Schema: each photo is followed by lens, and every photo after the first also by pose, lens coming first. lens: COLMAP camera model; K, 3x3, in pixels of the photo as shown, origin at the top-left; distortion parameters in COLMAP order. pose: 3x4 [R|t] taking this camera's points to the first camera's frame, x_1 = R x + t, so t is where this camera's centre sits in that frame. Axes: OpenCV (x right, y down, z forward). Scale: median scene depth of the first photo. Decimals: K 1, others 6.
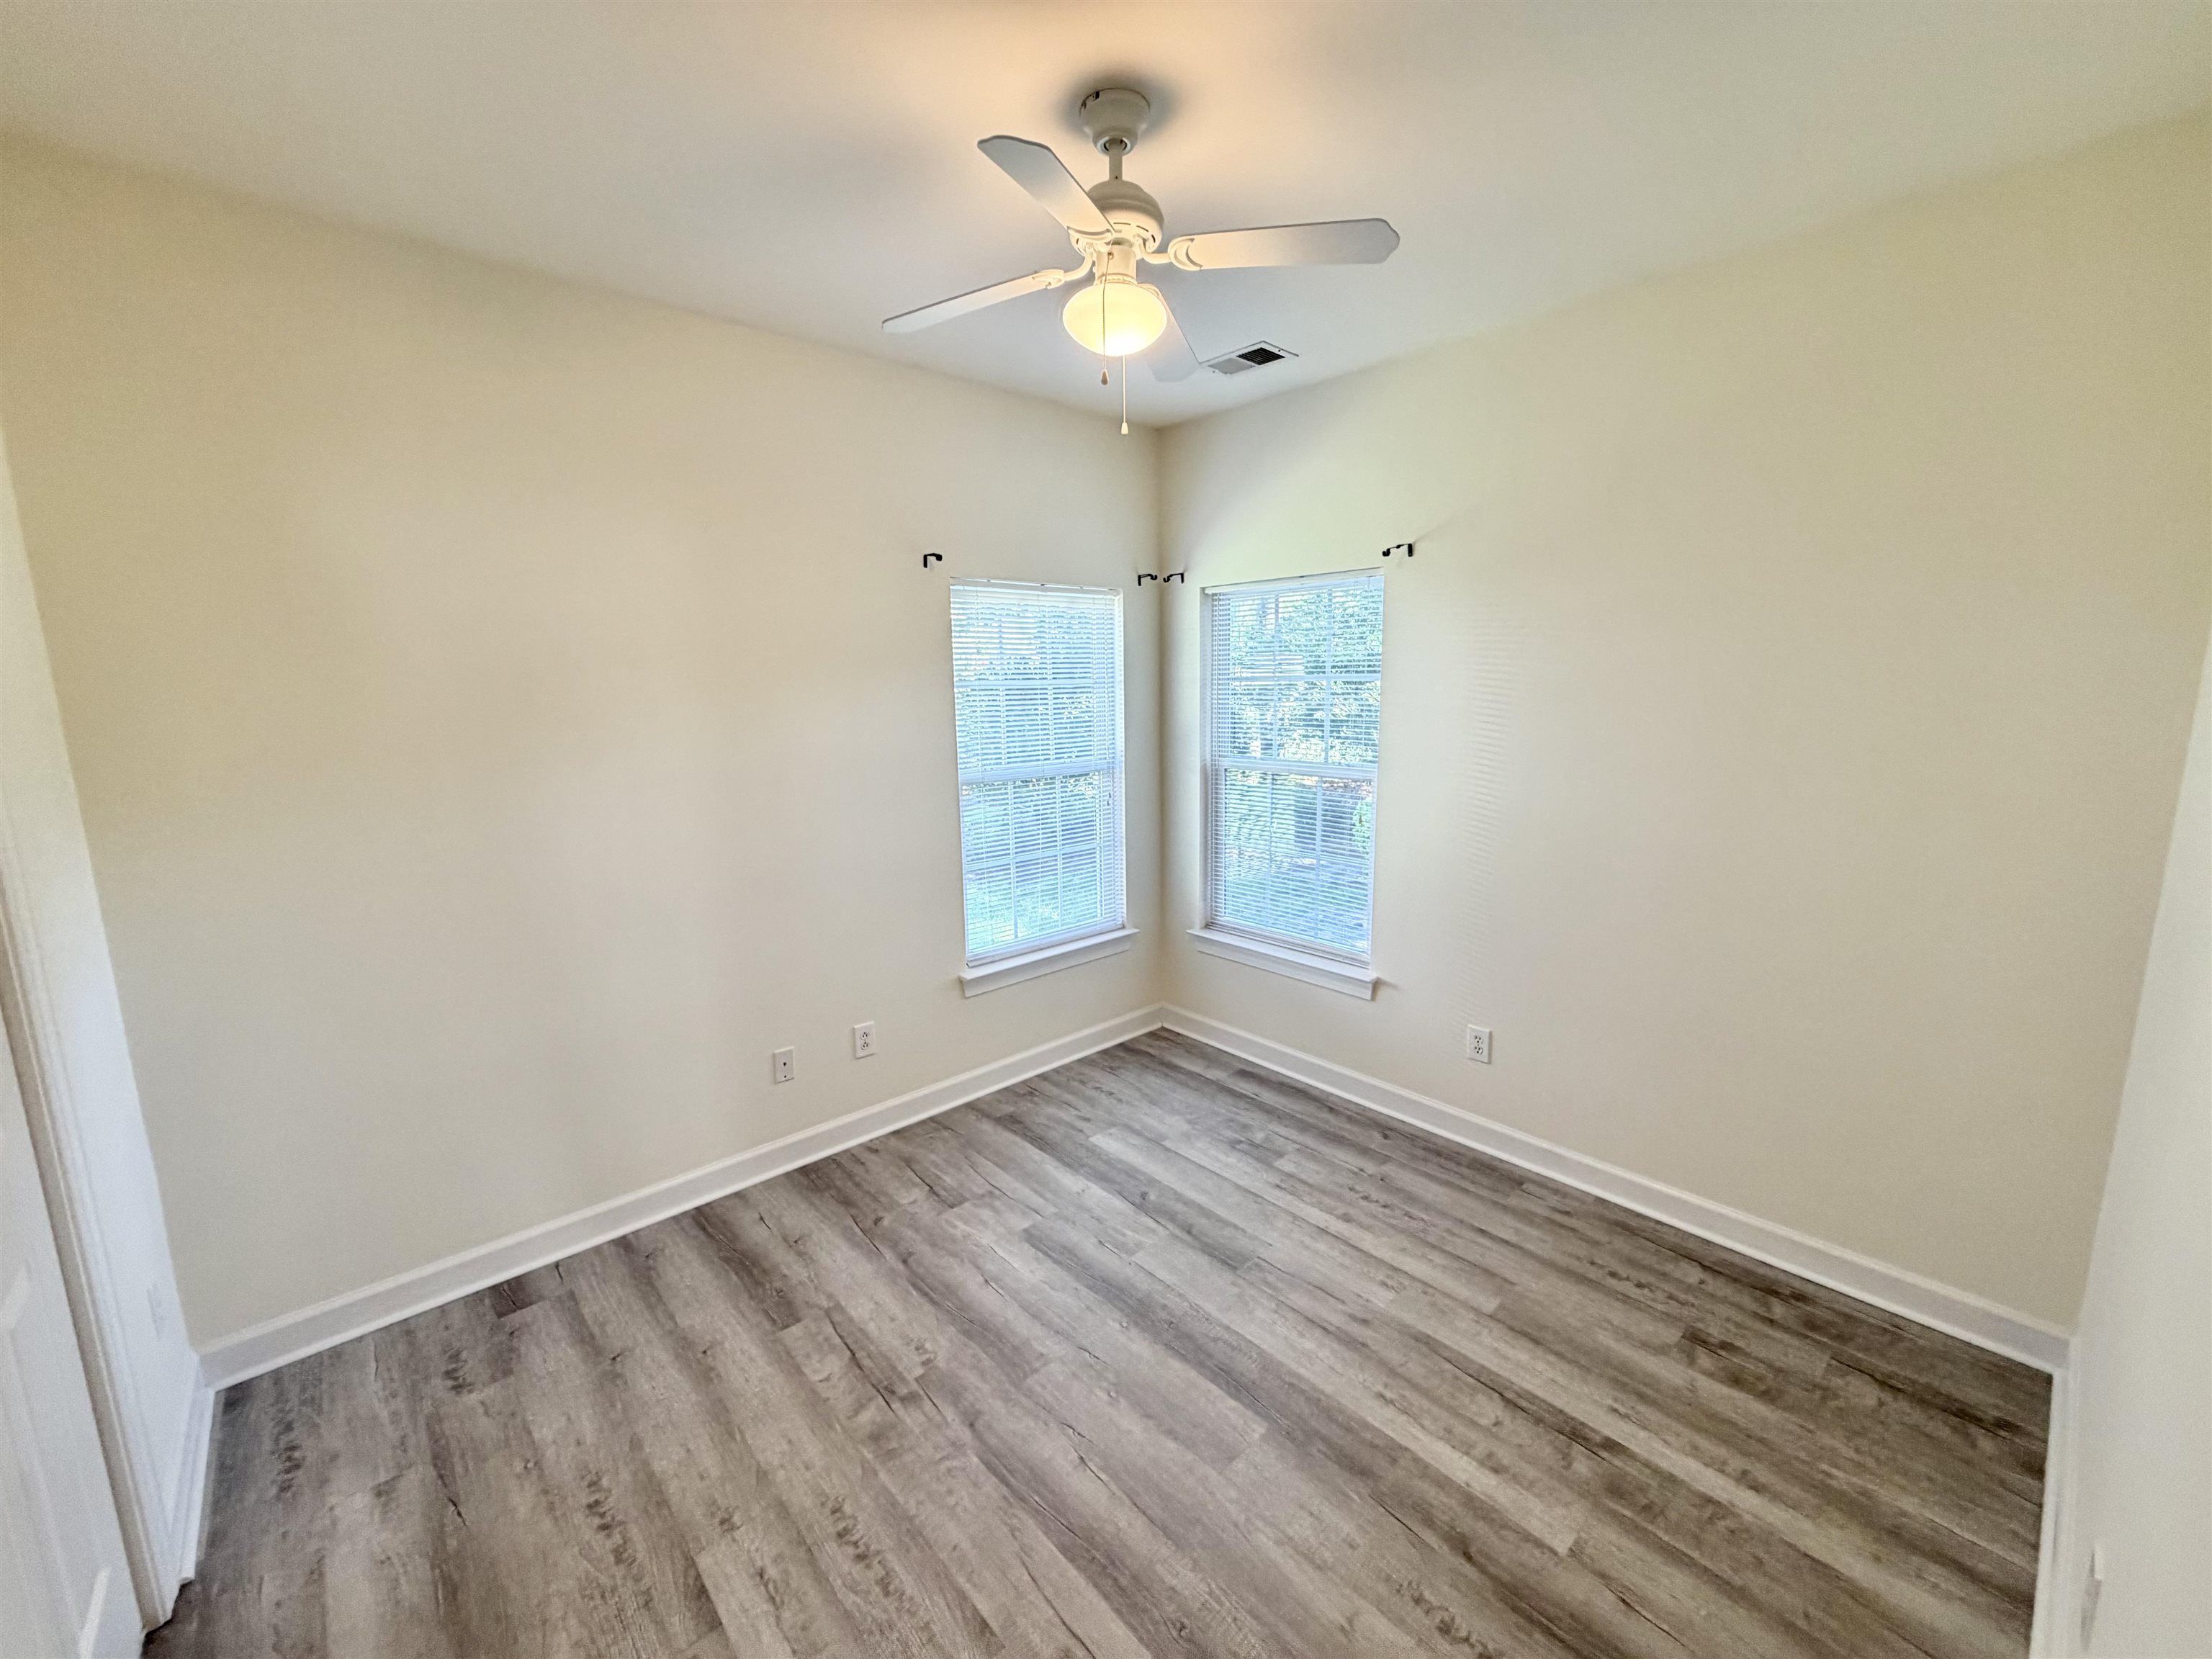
lens RADIAL K [[880.3, 0, 1100.3], [0, 880.3, 826.2], [0, 0, 1]] dist [0.000728, 0.000111]
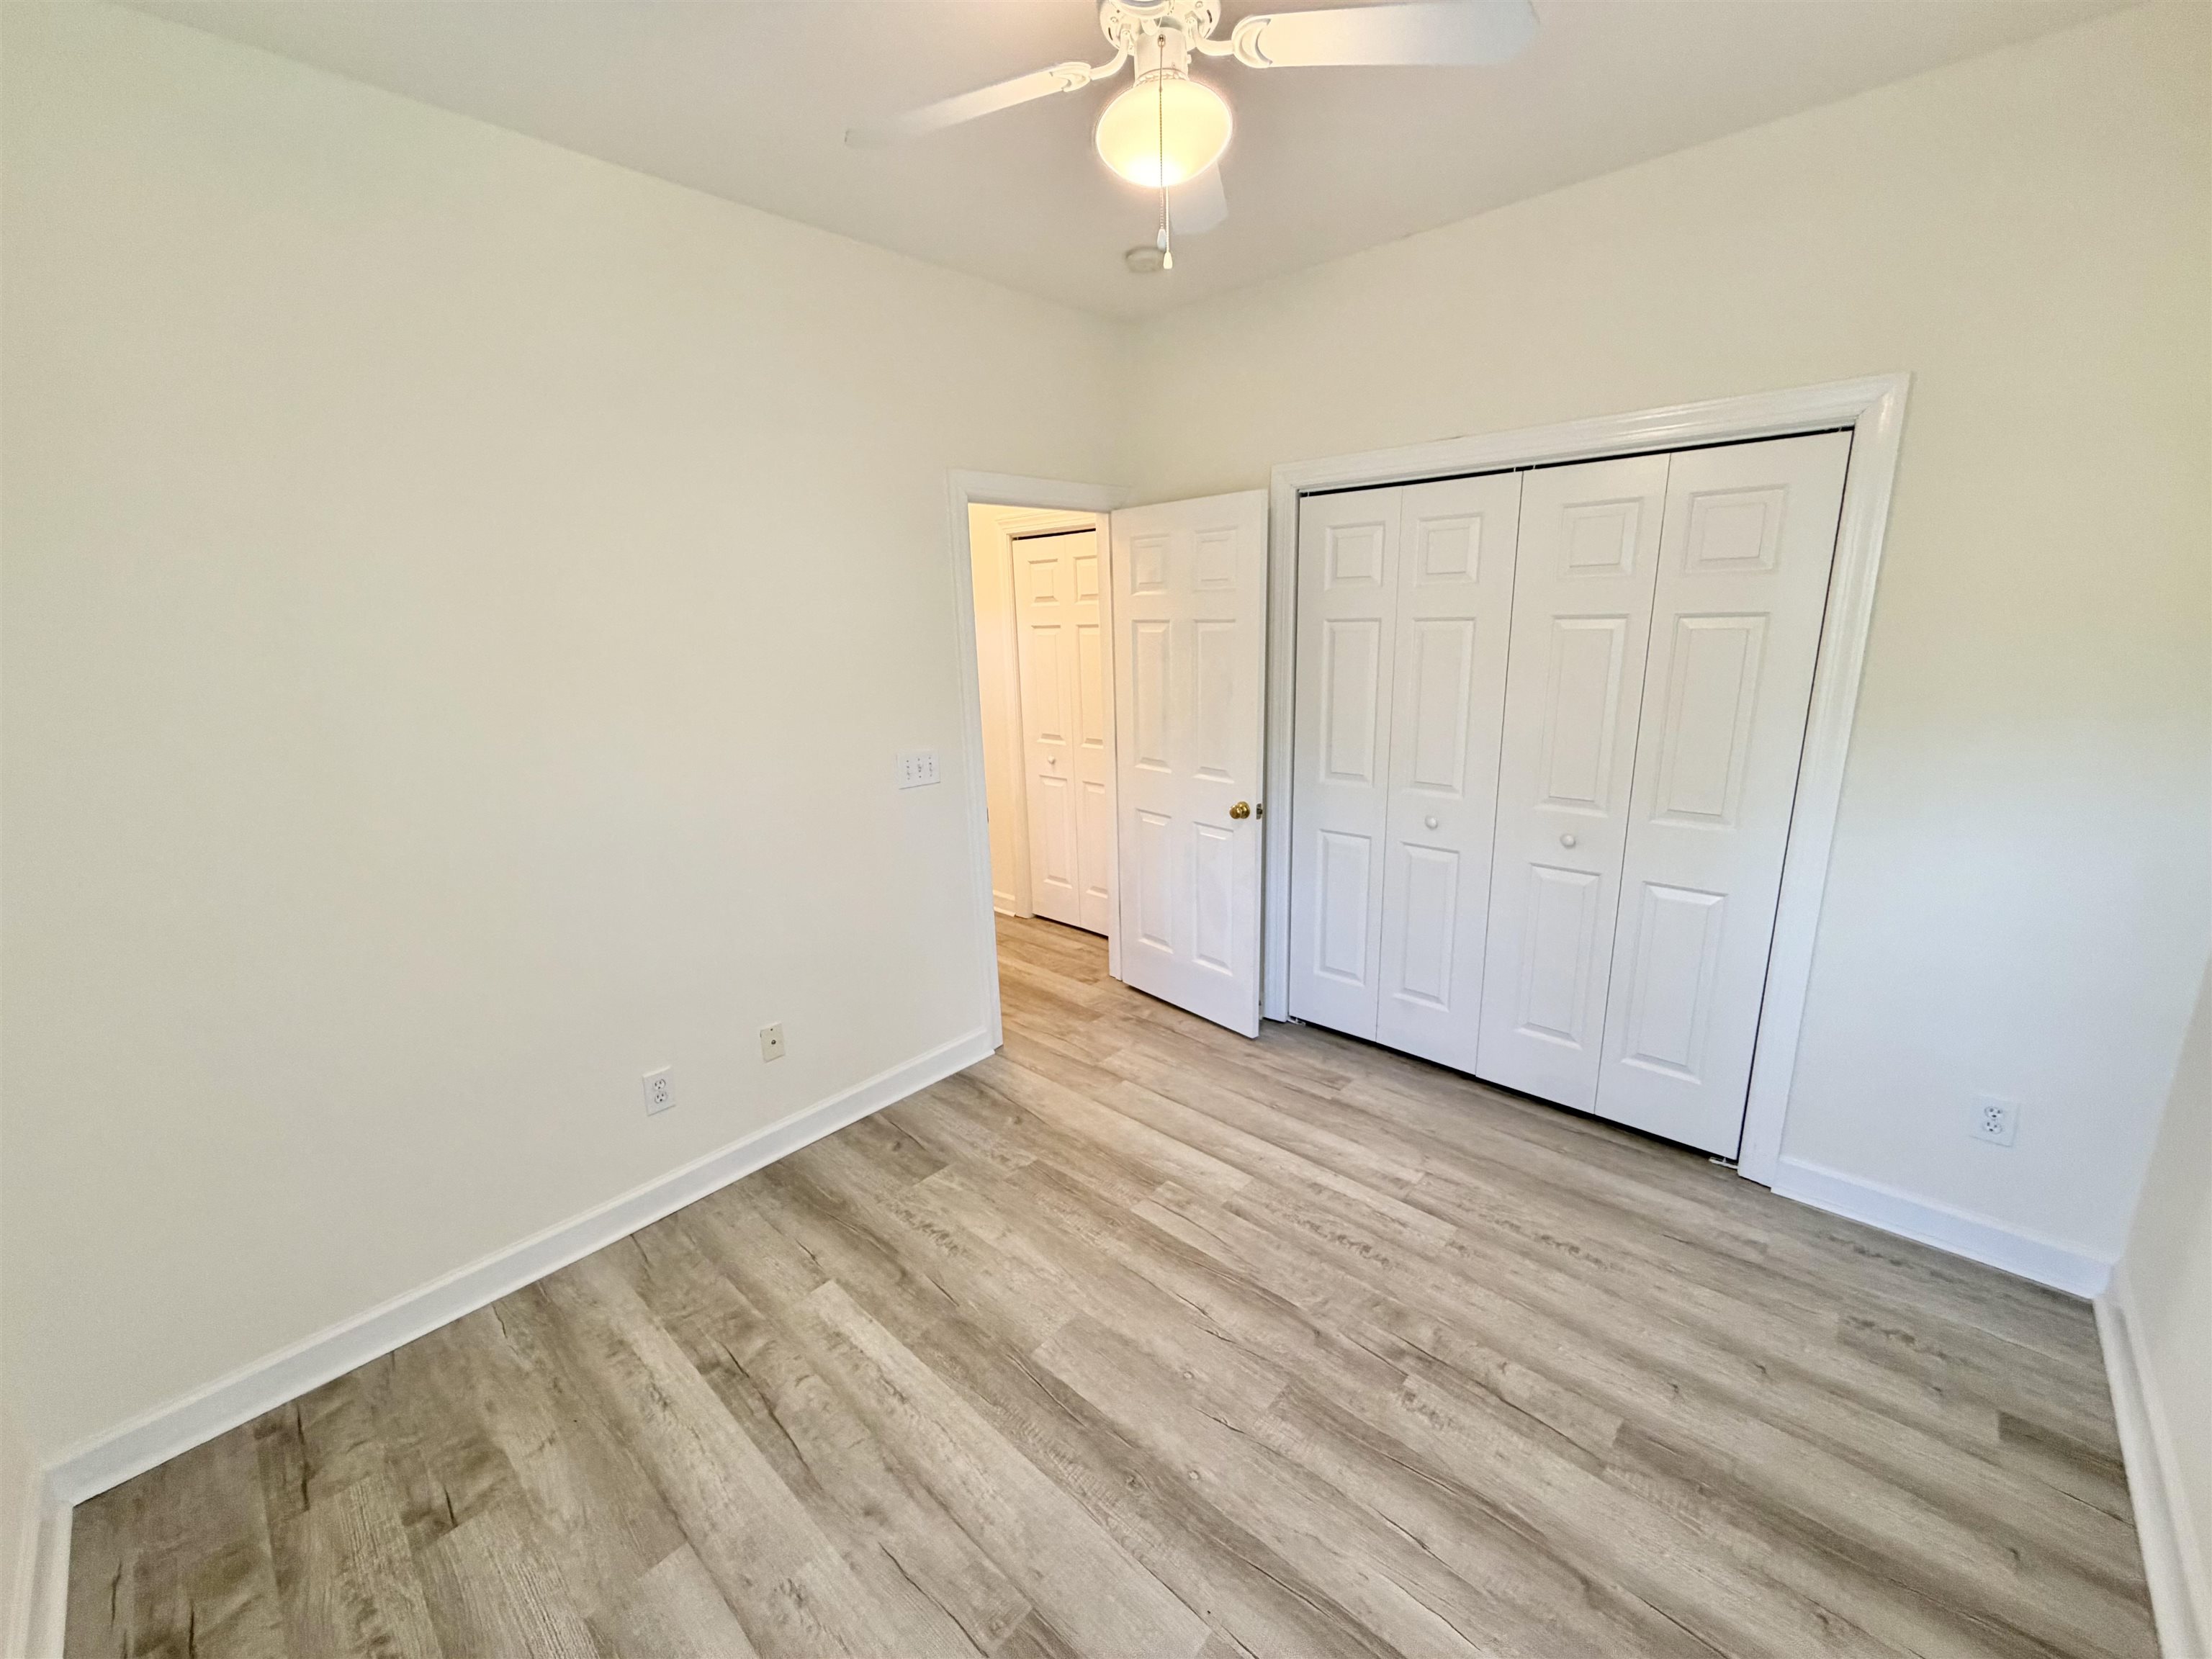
lens RADIAL K [[880.3, 0, 1100.3], [0, 880.3, 826.2], [0, 0, 1]] dist [0.000728, 0.000111]
pose [[-0.994700, 0.065643, -0.079143, 0.146799], [0.029470, 0.919415, 0.392184, -0.271841], [0.098509, 0.387773, -0.916476, 1.650151]]
